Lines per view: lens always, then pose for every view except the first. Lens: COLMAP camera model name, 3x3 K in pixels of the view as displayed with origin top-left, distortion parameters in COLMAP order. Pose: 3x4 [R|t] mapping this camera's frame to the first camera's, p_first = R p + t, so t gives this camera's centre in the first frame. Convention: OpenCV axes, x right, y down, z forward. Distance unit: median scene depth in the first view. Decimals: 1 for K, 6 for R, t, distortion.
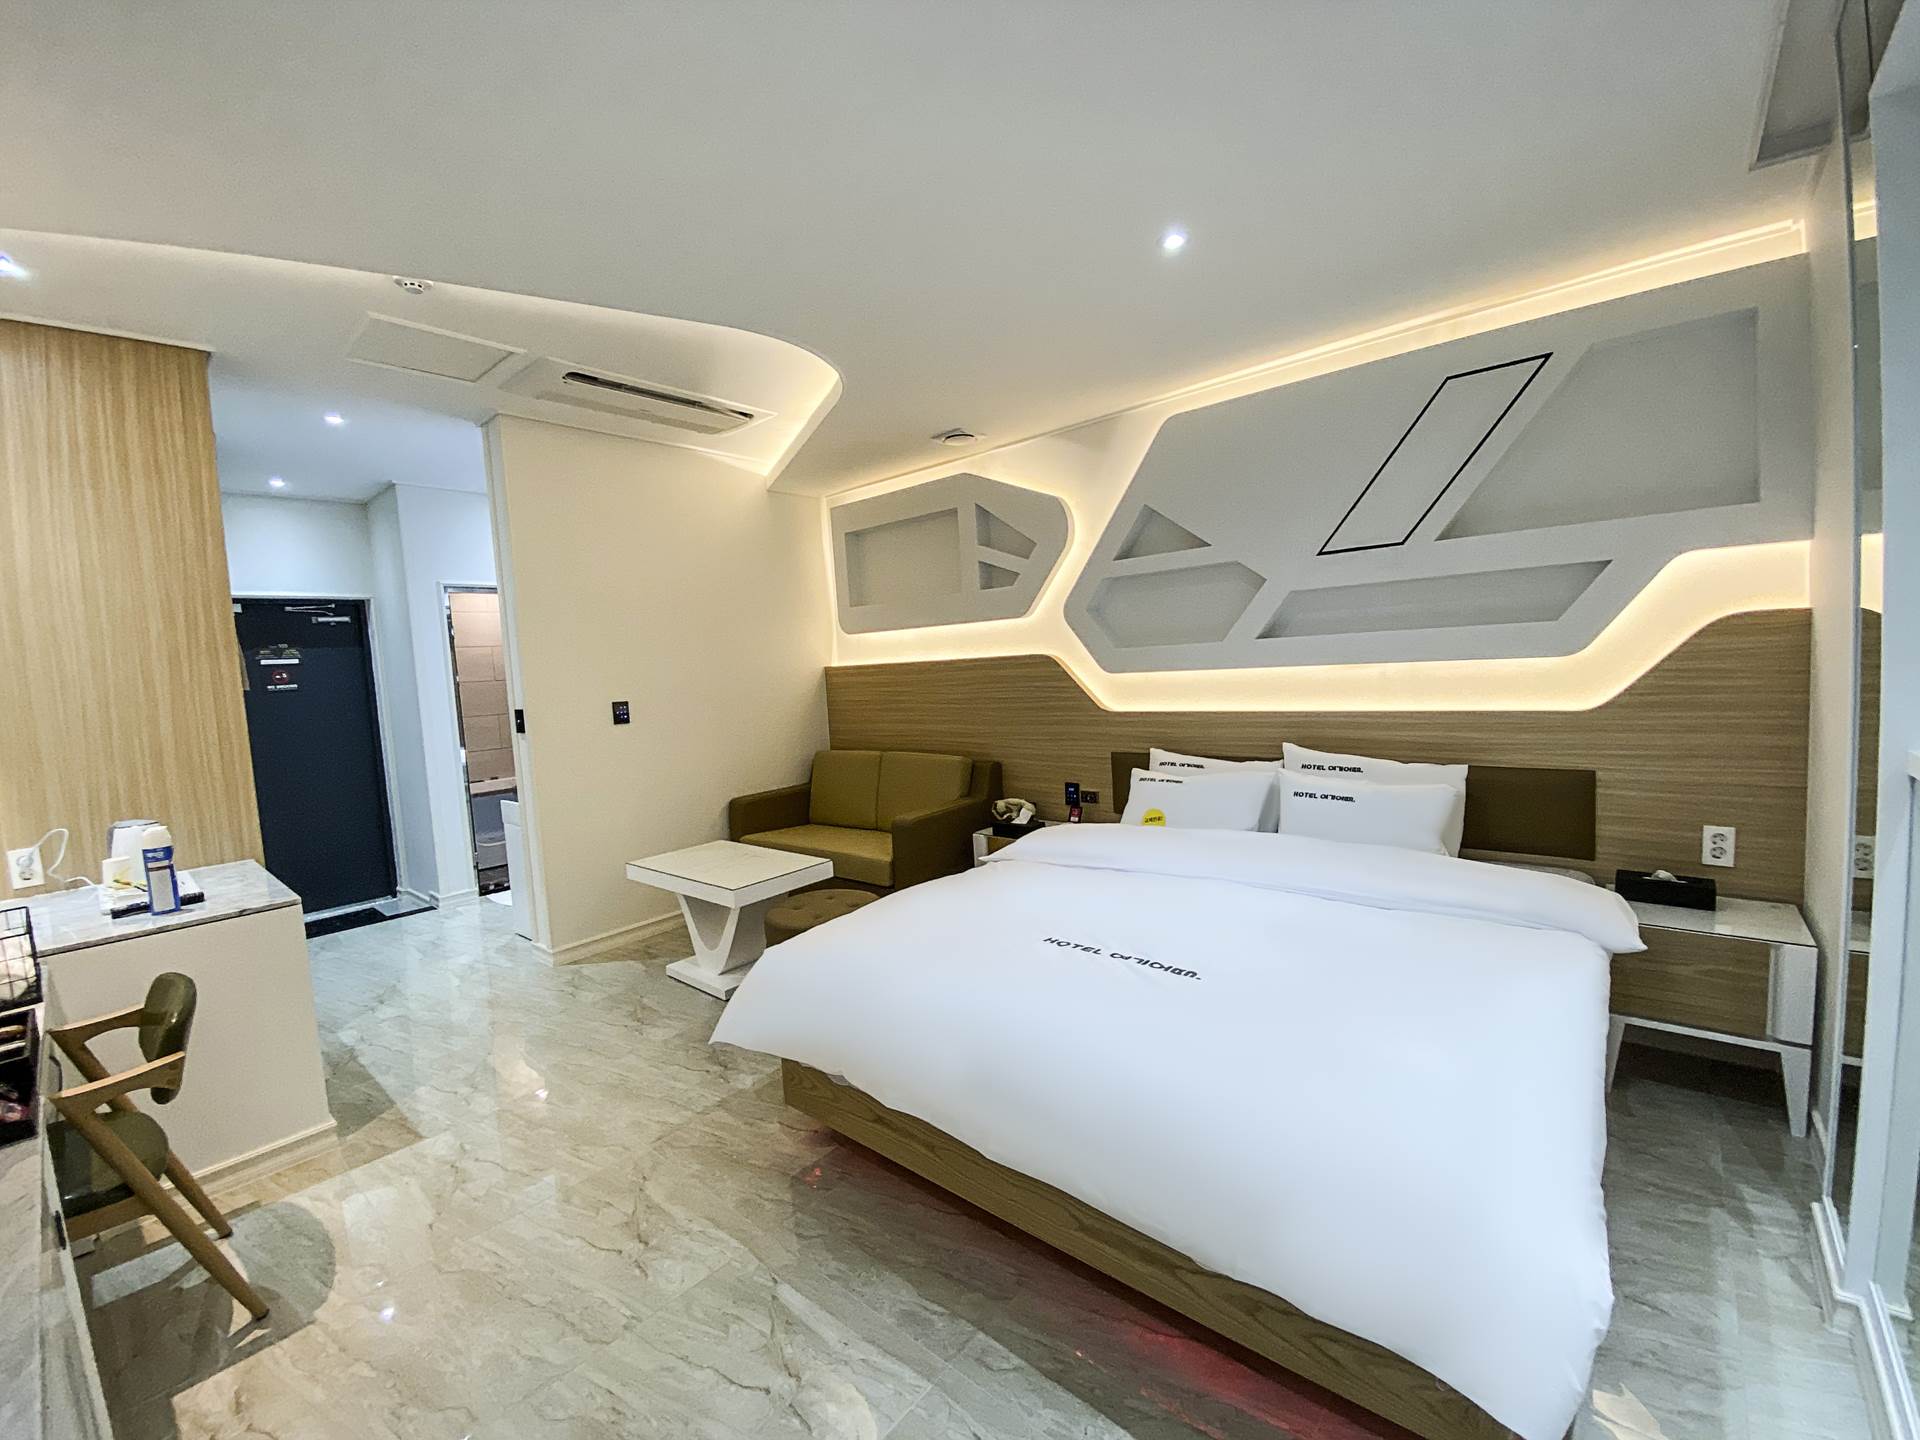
lens RADIAL K [[781.5, 0, 969.1], [0, 781.5, 719.3], [0, 0, 1]] dist [0.041315, -0.021878]
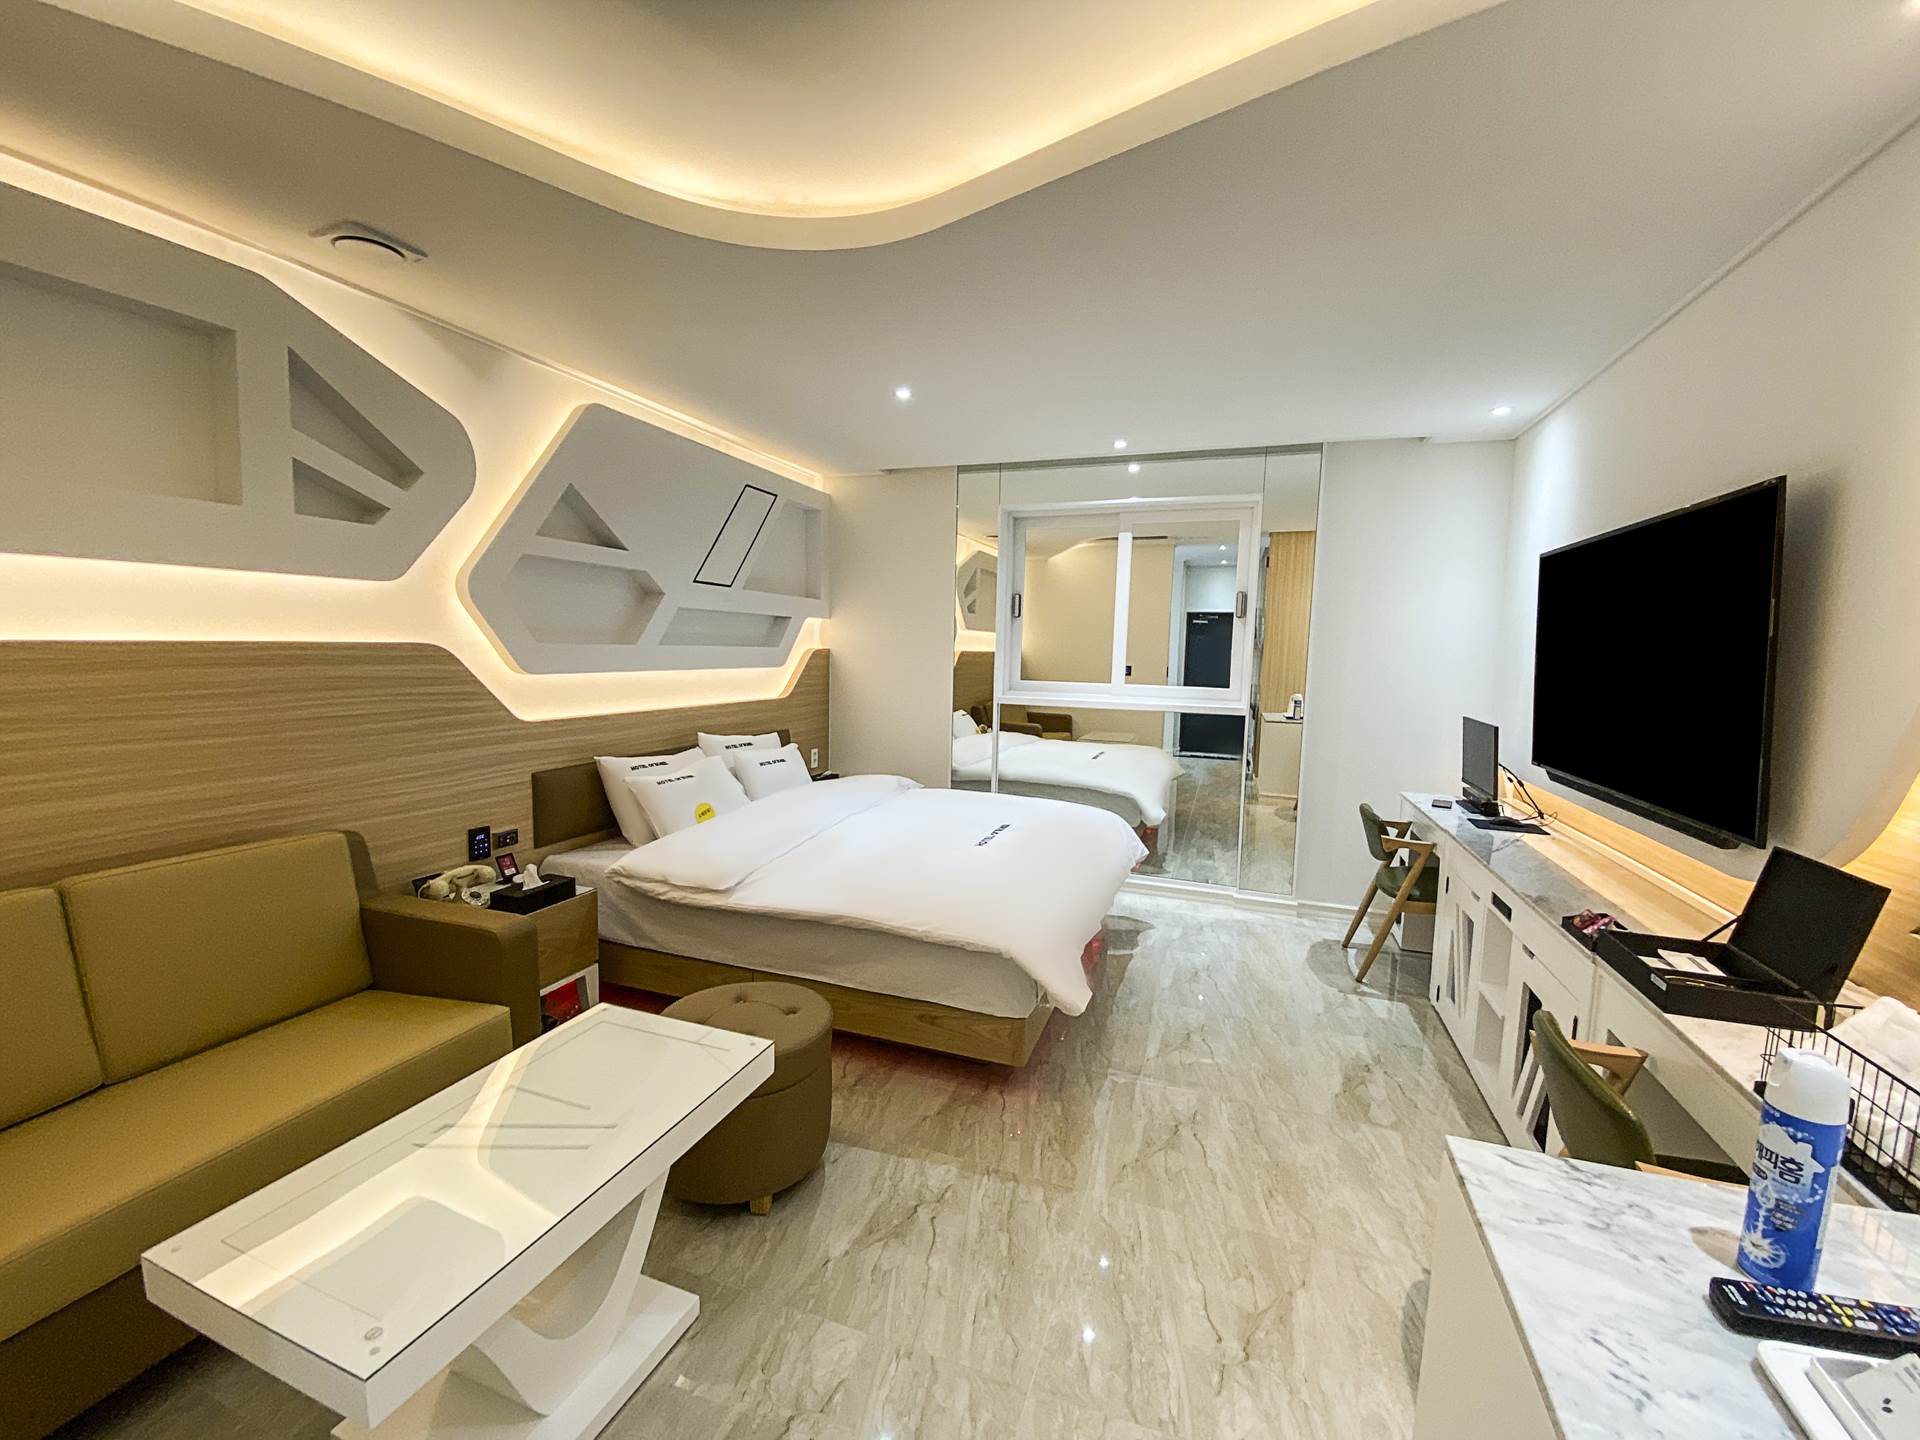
lens RADIAL K [[781.5, 0, 969.1], [0, 781.5, 719.3], [0, 0, 1]] dist [0.041315, -0.021878]
pose [[-0.367275, -0.035882, 0.929420, -0.747199], [0.073347, 0.995026, 0.067399, -0.035073], [-0.927216, 0.092924, -0.362817, 0.899546]]
